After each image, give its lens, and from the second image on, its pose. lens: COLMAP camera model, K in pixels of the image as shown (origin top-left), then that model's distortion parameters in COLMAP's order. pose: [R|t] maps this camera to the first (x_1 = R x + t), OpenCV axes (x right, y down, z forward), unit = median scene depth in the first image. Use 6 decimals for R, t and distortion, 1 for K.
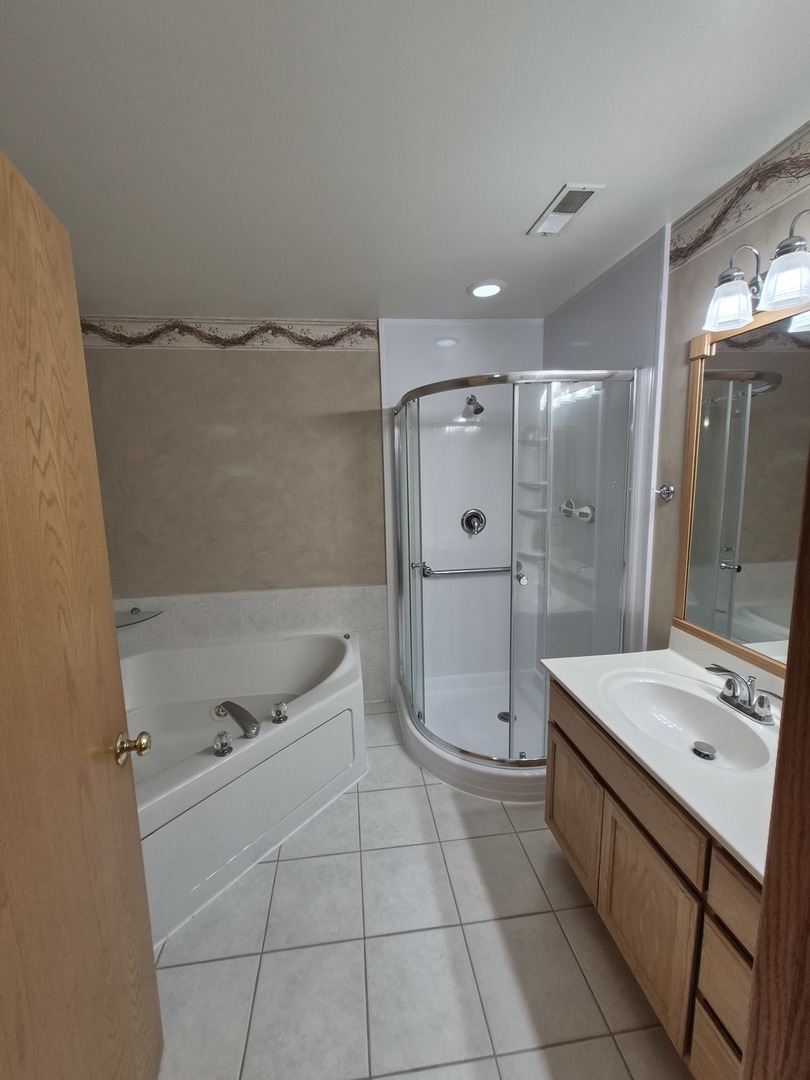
lens RADIAL K [[428.3, 0, 402.1], [0, 428.3, 536.9], [0, 0, 1]] dist [0.004500, -0.001949]
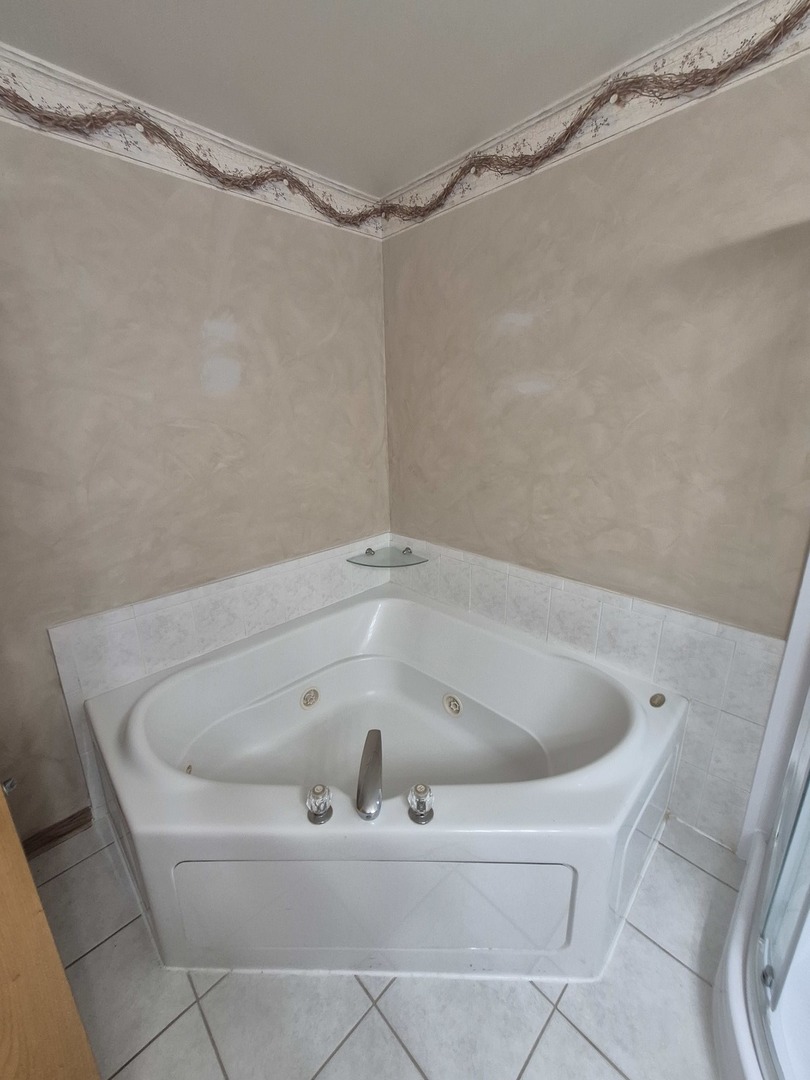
lens RADIAL K [[428.3, 0, 389.3], [0, 428.3, 528.6], [0, 0, 1]] dist [0.004500, -0.001949]
pose [[0.590609, 0.225451, -0.774824, 0.042716], [-0.109400, 0.973685, 0.199924, -0.049907], [0.799508, -0.033311, 0.599731, 0.432801]]
